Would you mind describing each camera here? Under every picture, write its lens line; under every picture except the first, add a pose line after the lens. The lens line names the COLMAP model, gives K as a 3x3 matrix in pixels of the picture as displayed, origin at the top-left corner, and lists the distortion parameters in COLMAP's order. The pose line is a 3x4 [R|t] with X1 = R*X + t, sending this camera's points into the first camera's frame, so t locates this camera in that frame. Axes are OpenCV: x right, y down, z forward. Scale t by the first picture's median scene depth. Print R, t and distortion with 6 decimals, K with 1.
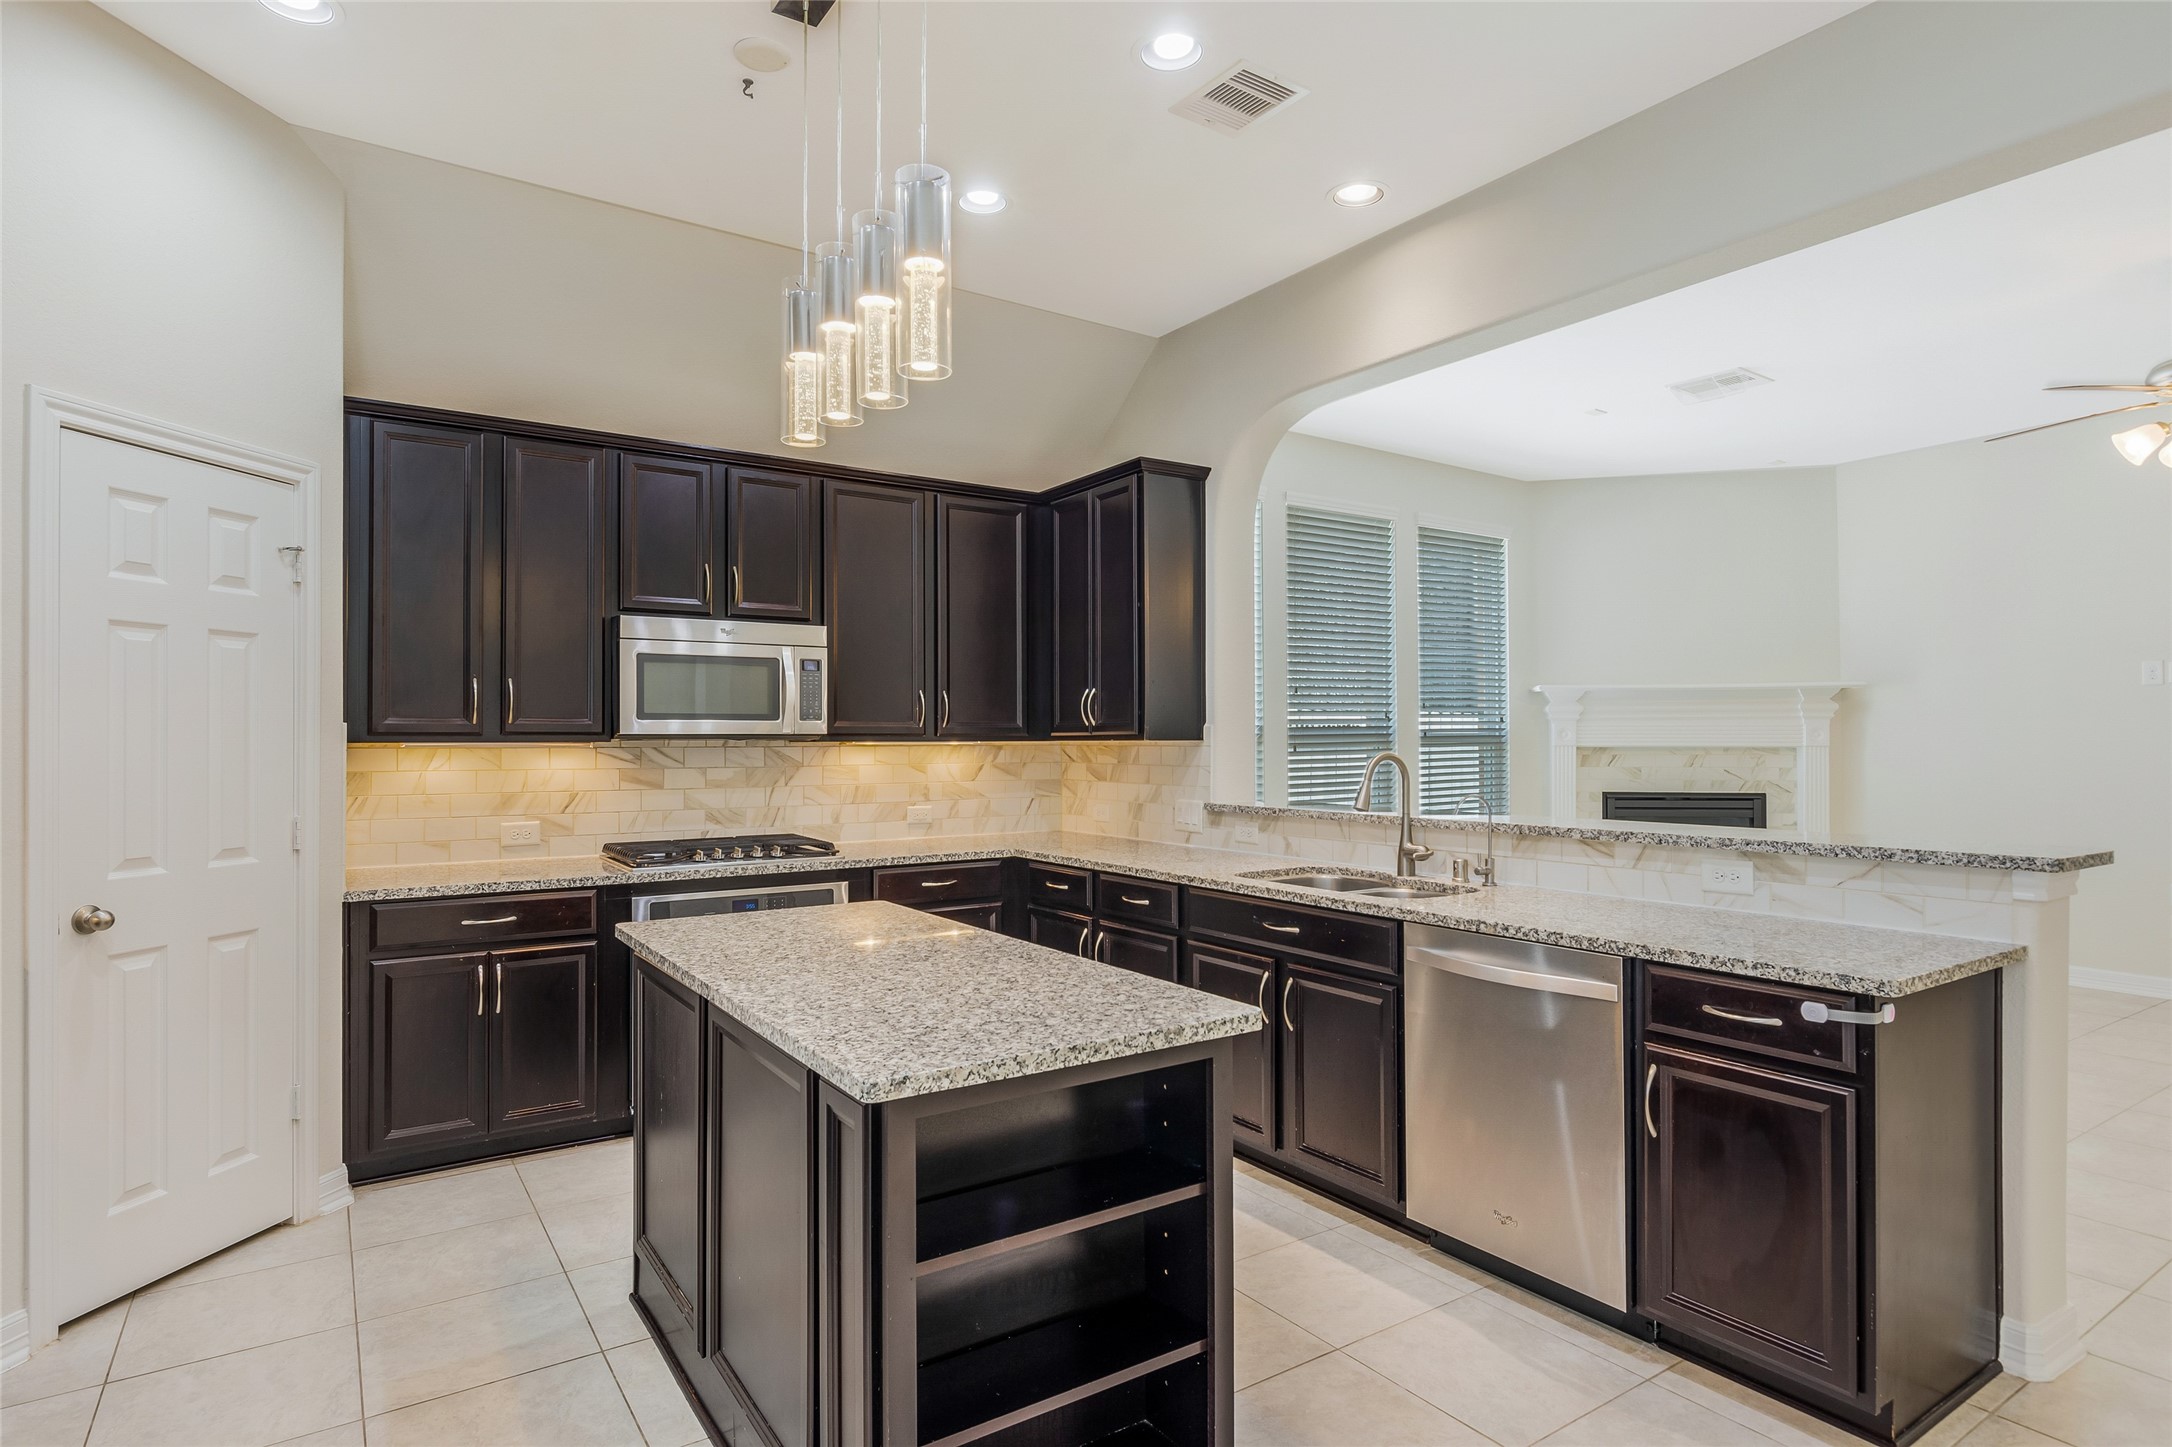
lens RADIAL K [[1150.8, 0, 1086.0], [0, 1150.8, 723.5], [0, 0, 1]] dist [-0.001303, -0.016951]
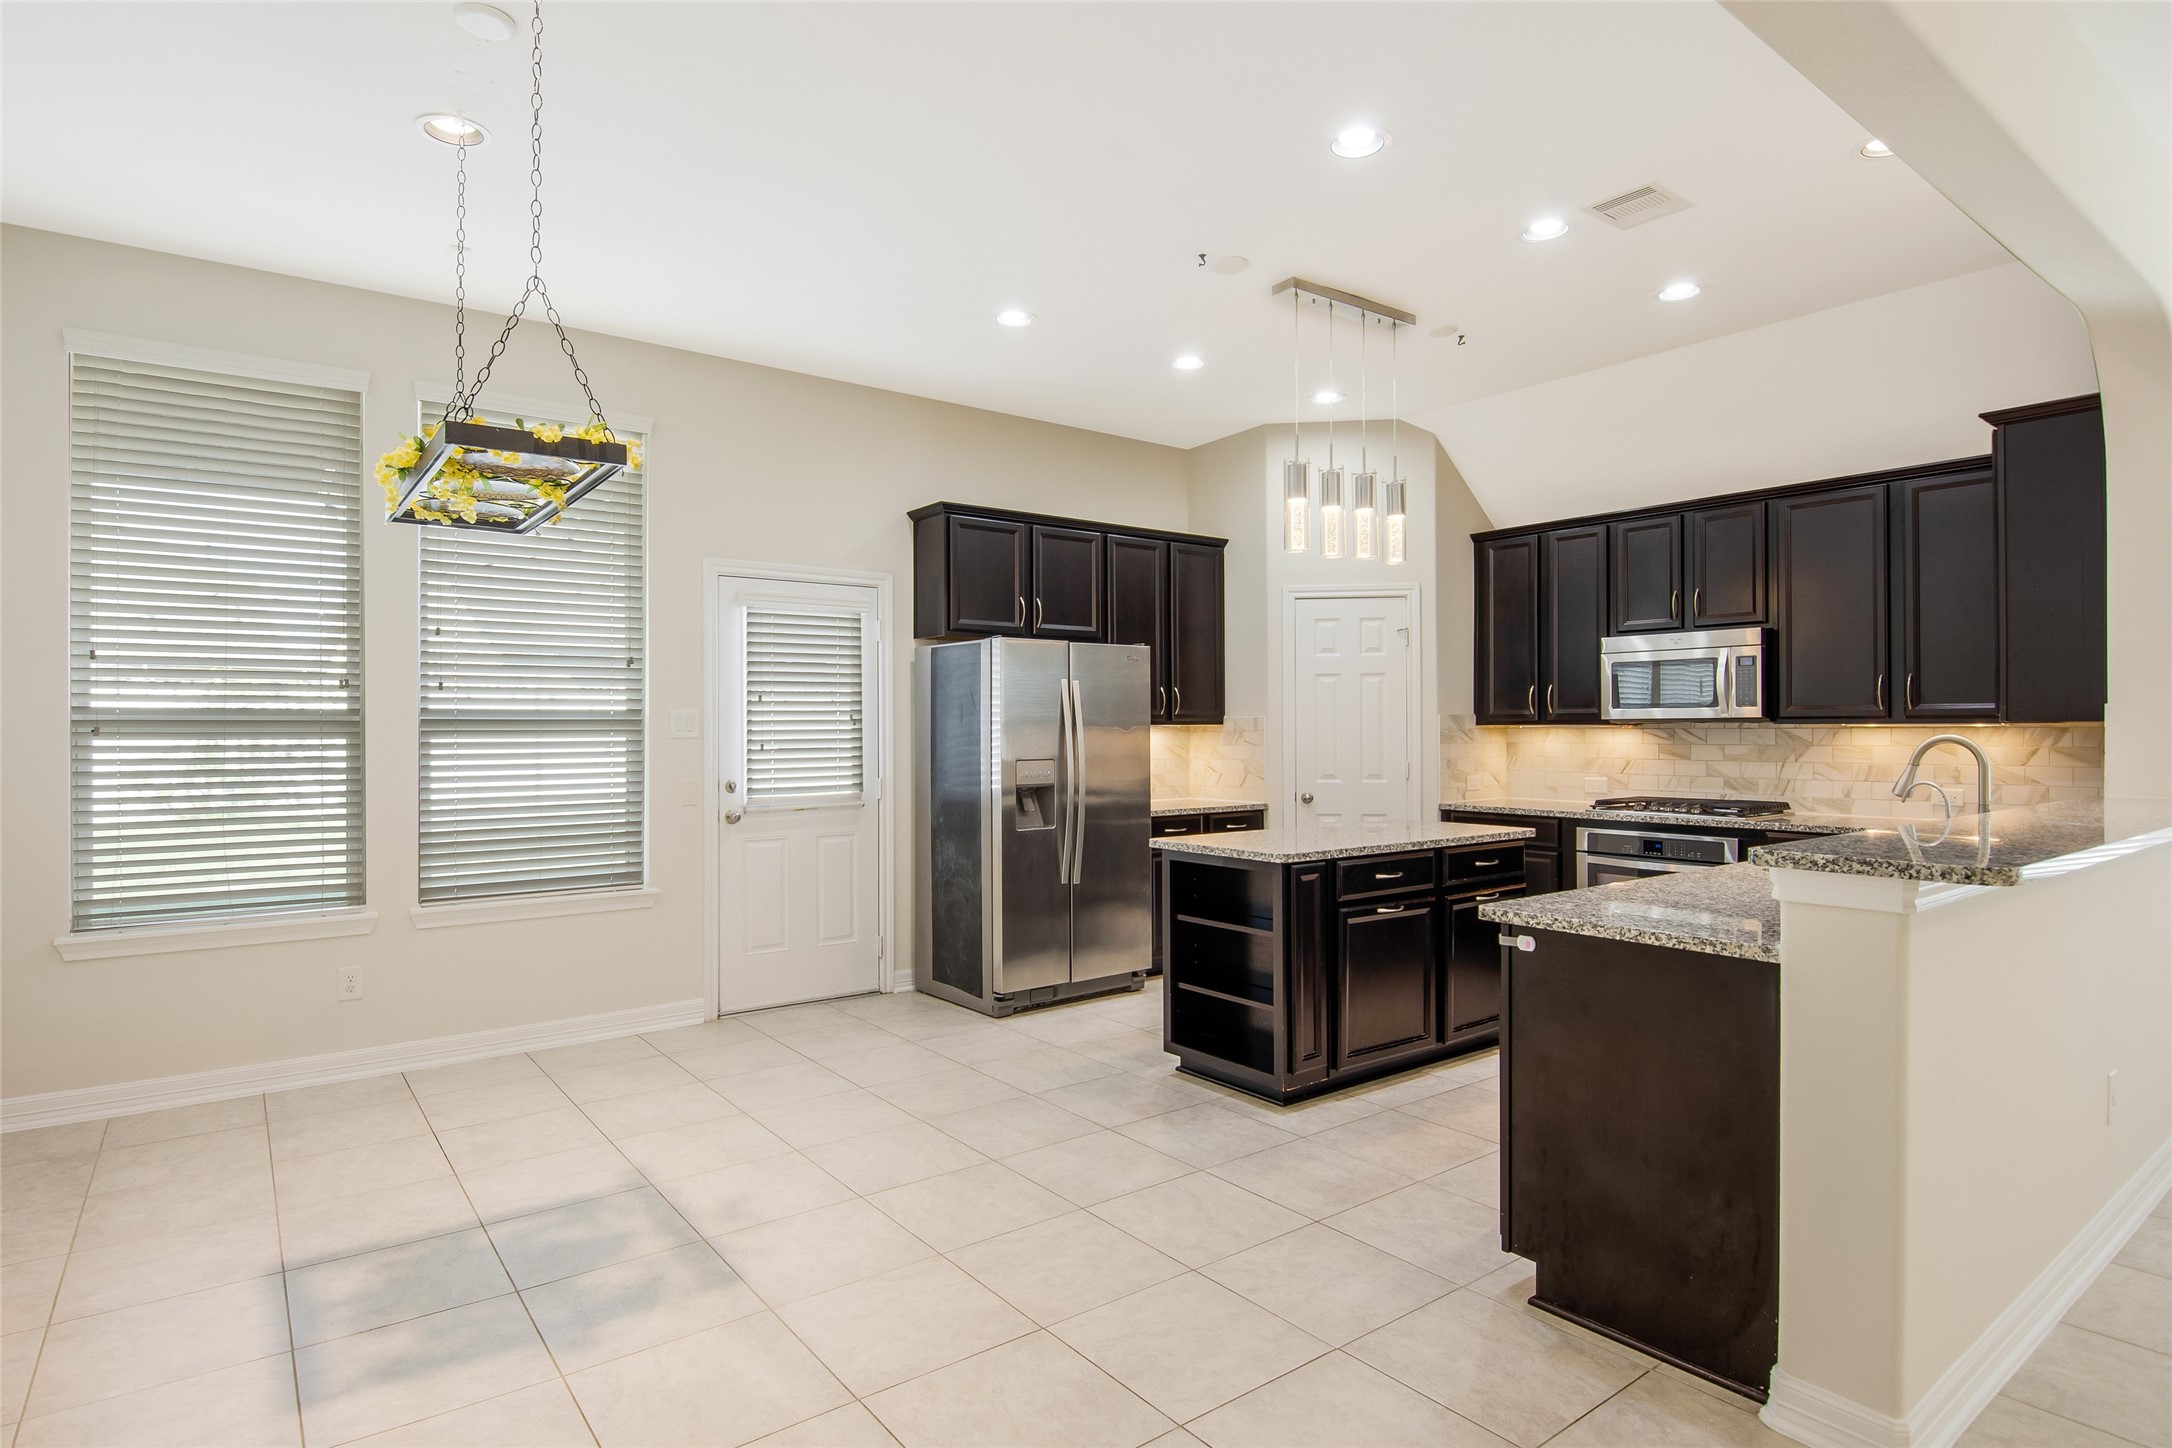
lens RADIAL K [[1150.8, 0, 1086.0], [0, 1150.8, 724.0], [0, 0, 1]] dist [-0.001303, -0.016951]
pose [[0.045470, -0.002316, -0.998963, 0.931777], [0.017293, 0.999849, -0.001531, 0.005562], [0.998816, -0.017206, 0.045503, 0.246997]]
